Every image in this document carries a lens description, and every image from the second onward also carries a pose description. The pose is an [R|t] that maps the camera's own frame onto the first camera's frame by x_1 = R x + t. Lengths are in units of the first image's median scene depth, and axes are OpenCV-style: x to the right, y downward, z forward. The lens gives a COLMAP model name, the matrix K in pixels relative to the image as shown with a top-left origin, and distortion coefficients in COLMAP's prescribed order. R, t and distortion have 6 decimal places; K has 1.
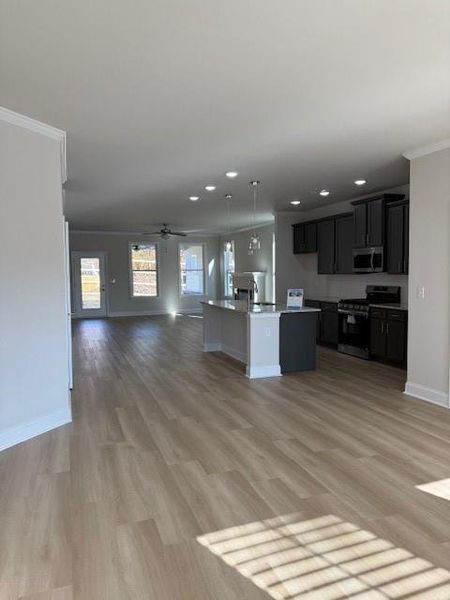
lens RADIAL K [[416.6, 0, 225.0], [0, 416.6, 300.0], [0, 0, 1]] dist [0.079546, -0.000598]
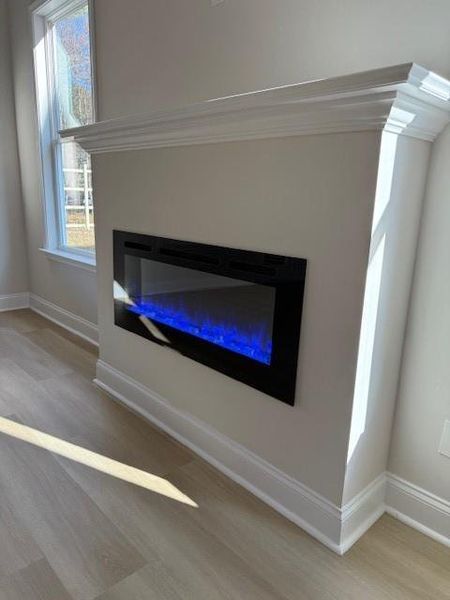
lens RADIAL K [[416.6, 0, 225.0], [0, 416.6, 300.0], [0, 0, 1]] dist [0.079546, -0.000598]
pose [[0.918751, -0.038502, 0.392956, -0.006876], [-0.024741, 0.987665, 0.154618, -0.047979], [-0.394062, -0.151777, 0.906465, 1.416512]]
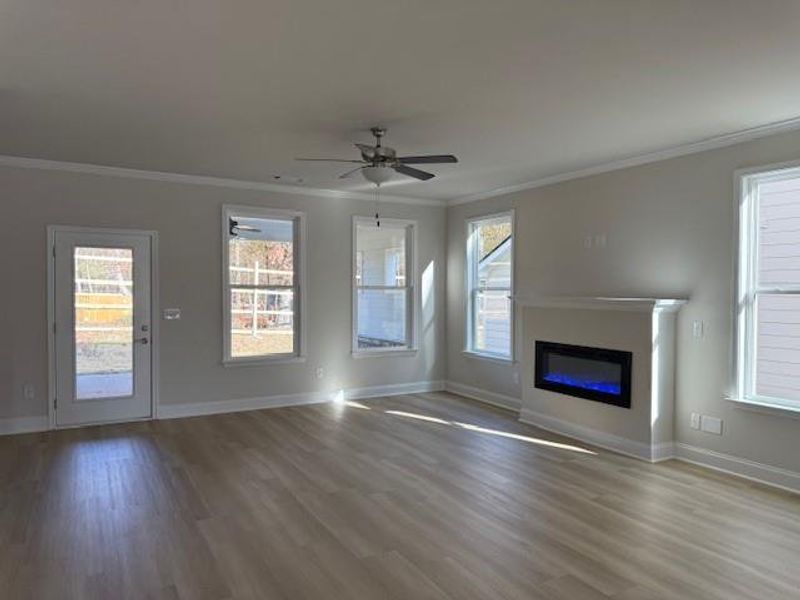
lens RADIAL K [[560.6, 0, 398.3], [0, 560.6, 308.3], [0, 0, 1]] dist [0.077798, -0.136572]
pose [[0.988662, 0.013598, 0.149540, -0.282543], [-0.008009, 0.999249, -0.037916, -0.063837], [-0.149943, 0.036288, 0.988028, 0.938067]]
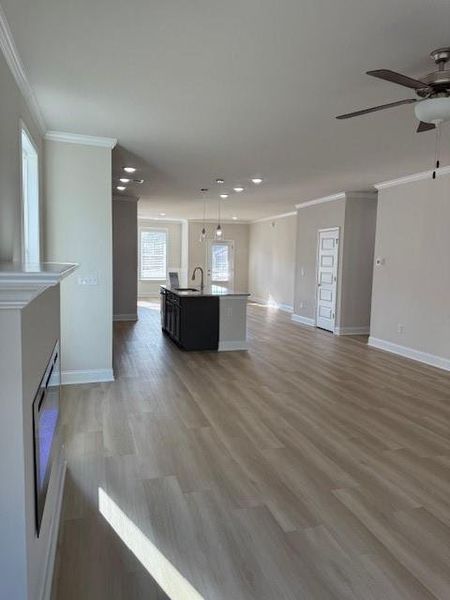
lens RADIAL K [[423.9, 0, 225.0], [0, 423.9, 300.0], [0, 0, 1]] dist [0.085915, -0.133987]
pose [[-0.998142, -0.021980, 0.056830, -0.022647], [-0.012146, 0.985725, 0.167925, -0.146899], [-0.059710, 0.166922, -0.984160, 2.078087]]
